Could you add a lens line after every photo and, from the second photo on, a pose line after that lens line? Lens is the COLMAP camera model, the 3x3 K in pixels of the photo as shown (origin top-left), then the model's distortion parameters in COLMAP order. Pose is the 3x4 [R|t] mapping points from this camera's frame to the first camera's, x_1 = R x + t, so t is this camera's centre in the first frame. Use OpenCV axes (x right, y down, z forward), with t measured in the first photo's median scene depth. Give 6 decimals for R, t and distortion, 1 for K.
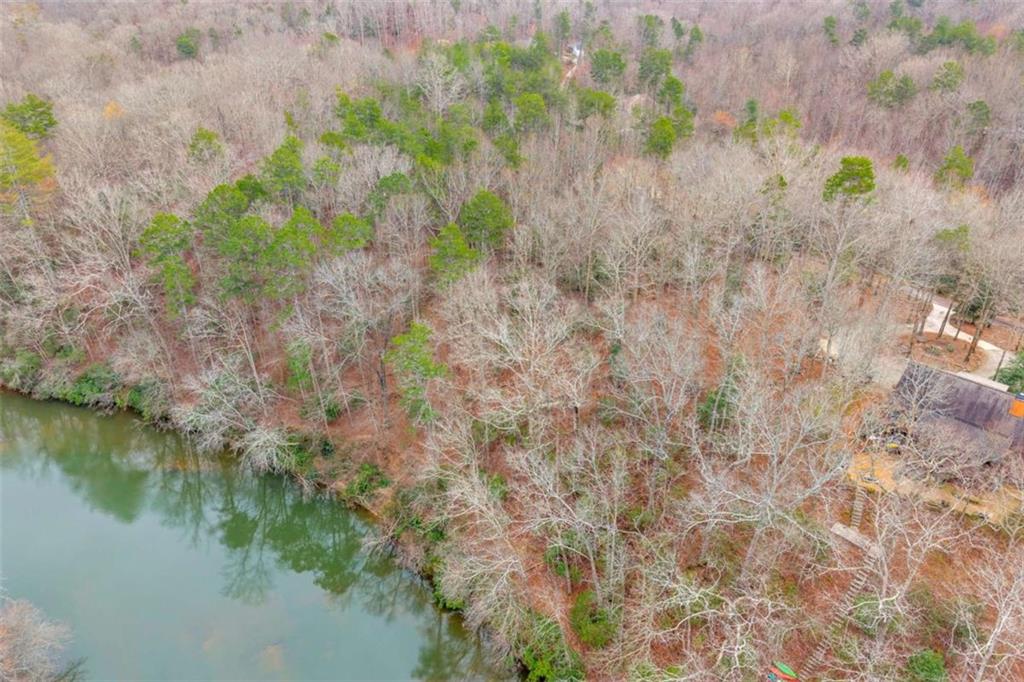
lens RADIAL K [[693.5, 0, 511.9], [0, 693.5, 334.8], [0, 0, 1]] dist [0.044266, -0.053565]
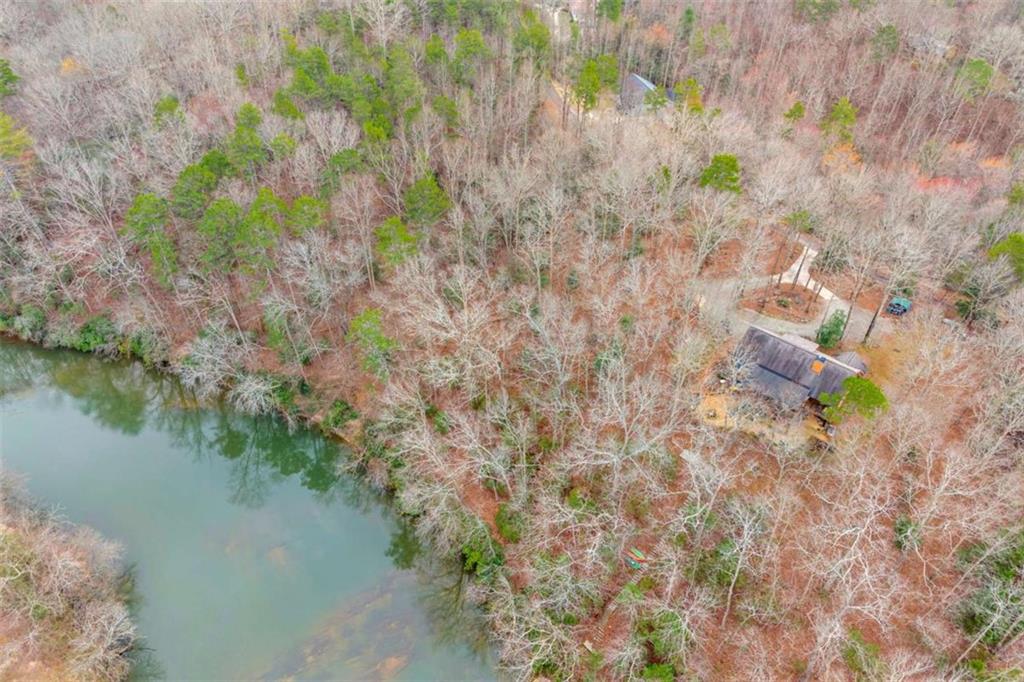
lens RADIAL K [[693.5, 0, 511.9], [0, 693.5, 334.8], [0, 0, 1]] dist [0.044266, -0.053565]
pose [[0.998503, -0.031775, 0.044526, 0.047290], [0.022330, 0.979849, 0.198488, -0.163153], [-0.049936, -0.197197, 0.979091, -0.199469]]
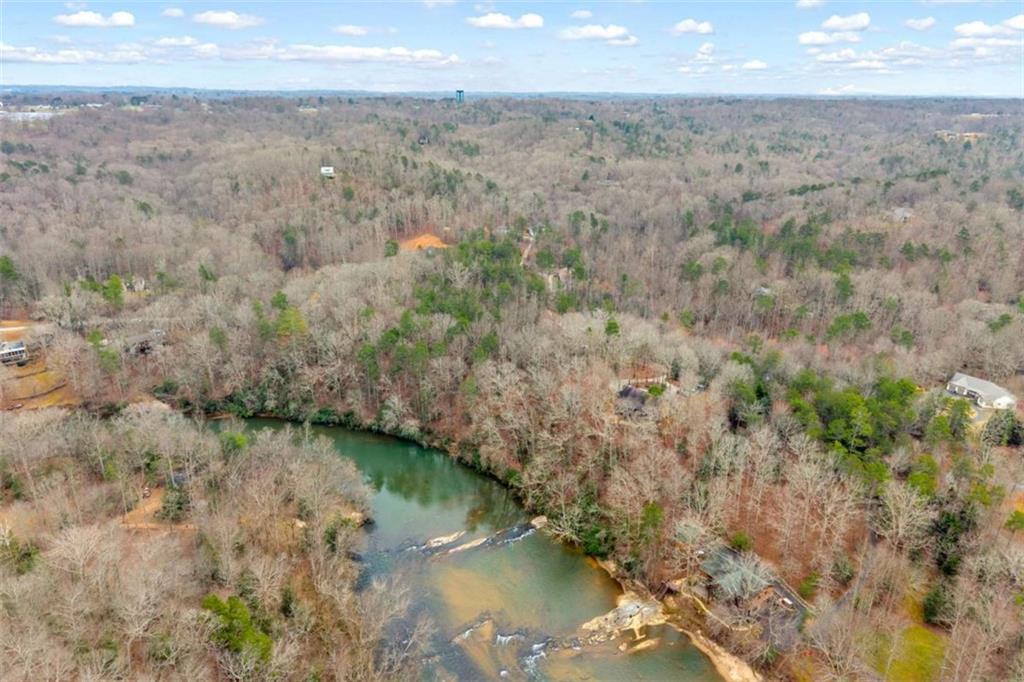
lens RADIAL K [[702.5, 0, 514.1], [0, 702.5, 324.4], [0, 0, 1]] dist [0.215155, -0.271612]
pose [[0.998957, -0.015285, 0.043033, -0.057288], [0.022757, 0.983602, -0.178912, 0.248375], [-0.039593, 0.179705, 0.982924, -1.676424]]
